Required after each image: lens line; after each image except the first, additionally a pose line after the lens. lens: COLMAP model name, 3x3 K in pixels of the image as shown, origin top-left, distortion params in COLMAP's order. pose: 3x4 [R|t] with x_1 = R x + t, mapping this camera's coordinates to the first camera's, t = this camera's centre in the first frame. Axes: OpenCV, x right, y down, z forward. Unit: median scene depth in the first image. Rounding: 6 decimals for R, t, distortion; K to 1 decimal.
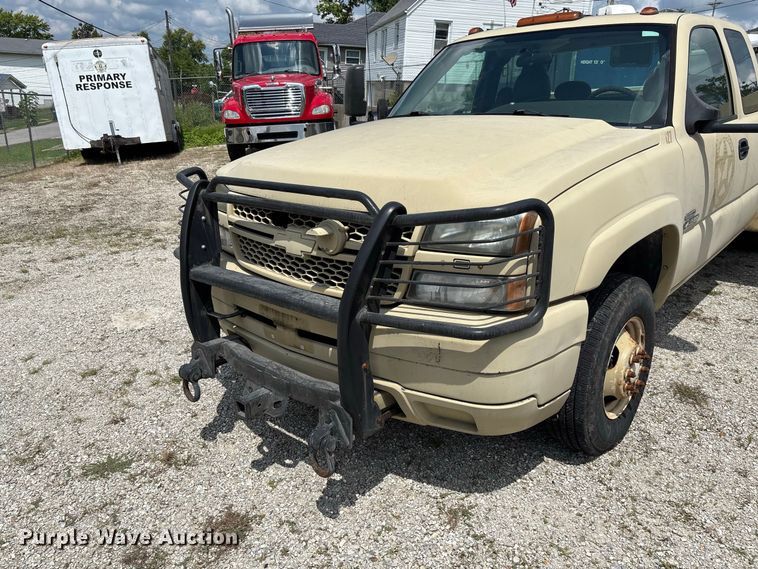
lens RADIAL K [[578.3, 0, 378.3], [0, 578.3, 290.6], [0, 0, 1]] dist [0.044356, -0.051657]
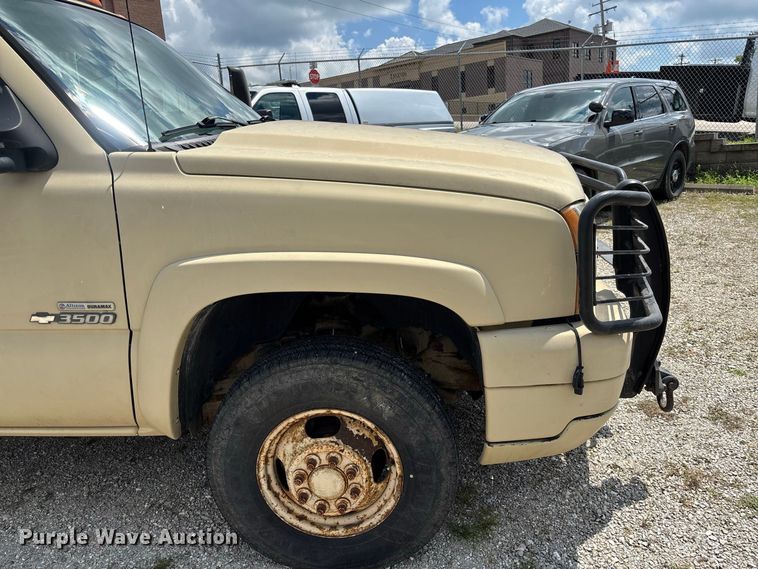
lens RADIAL K [[578.3, 0, 388.5], [0, 578.3, 296.3], [0, 0, 1]] dist [0.044356, -0.051657]
pose [[-0.631783, -0.186685, 0.752329, -0.123956], [0.290555, 0.842767, 0.453125, -0.087484], [-0.718629, 0.504870, -0.478204, 0.294153]]
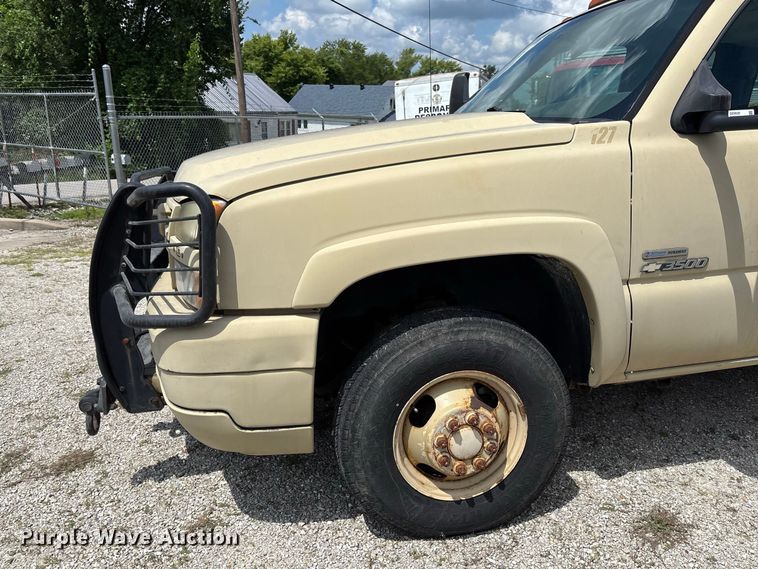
lens RADIAL K [[578.3, 0, 375.8], [0, 578.3, 290.9], [0, 0, 1]] dist [0.044356, -0.051657]
pose [[0.805462, 0.151516, -0.572952, 0.128239], [-0.180769, 0.983508, 0.005960, -0.006348], [0.564406, 0.098771, 0.819567, 0.053303]]
